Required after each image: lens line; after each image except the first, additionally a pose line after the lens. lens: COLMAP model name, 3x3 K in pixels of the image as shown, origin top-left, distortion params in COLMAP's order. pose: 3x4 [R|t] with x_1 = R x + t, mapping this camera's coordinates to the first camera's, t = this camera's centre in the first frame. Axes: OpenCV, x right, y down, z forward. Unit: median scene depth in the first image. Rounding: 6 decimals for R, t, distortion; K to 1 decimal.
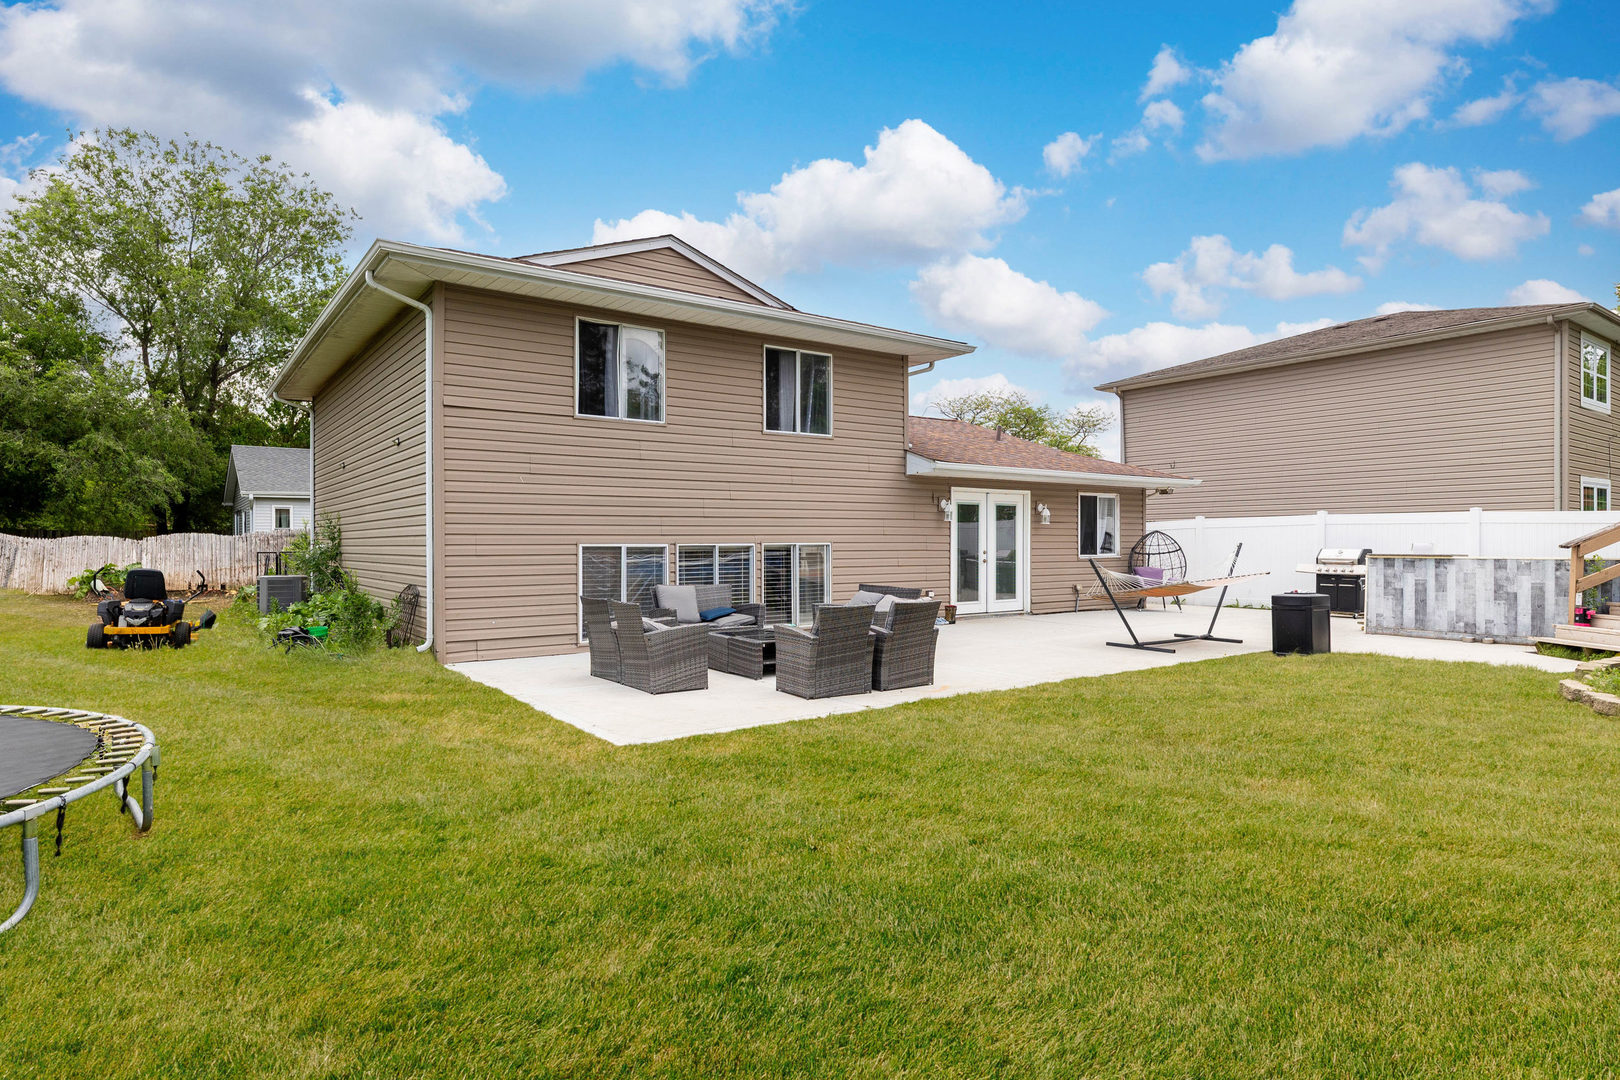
lens RADIAL K [[914.6, 0, 810.0], [0, 914.6, 540.0], [0, 0, 1]] dist [-0.053115, 0.023736]
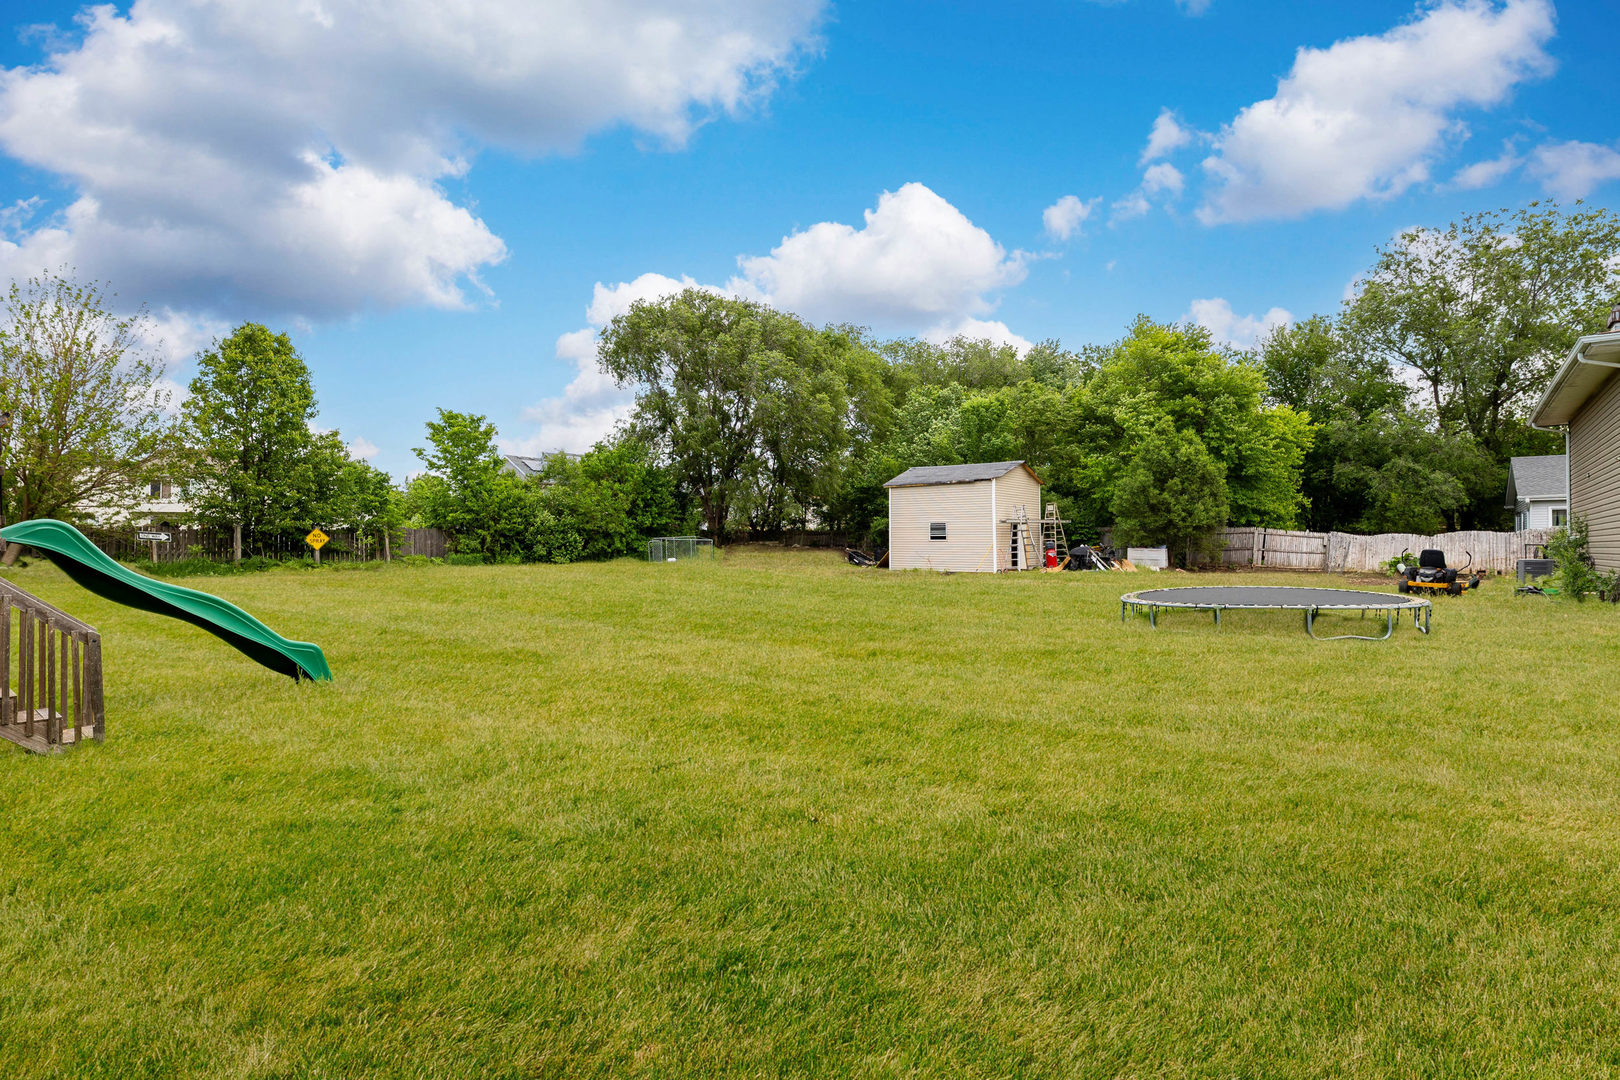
lens RADIAL K [[778.2, 0, 810.0], [0, 778.2, 540.0], [0, 0, 1]] dist [-0.024399, 0.000131]
pose [[0.240536, -0.000625, -0.970640, 0.134835], [-0.000248, 1.000000, -0.000706, 0.005849], [0.970640, 0.000411, 0.240536, -0.174575]]
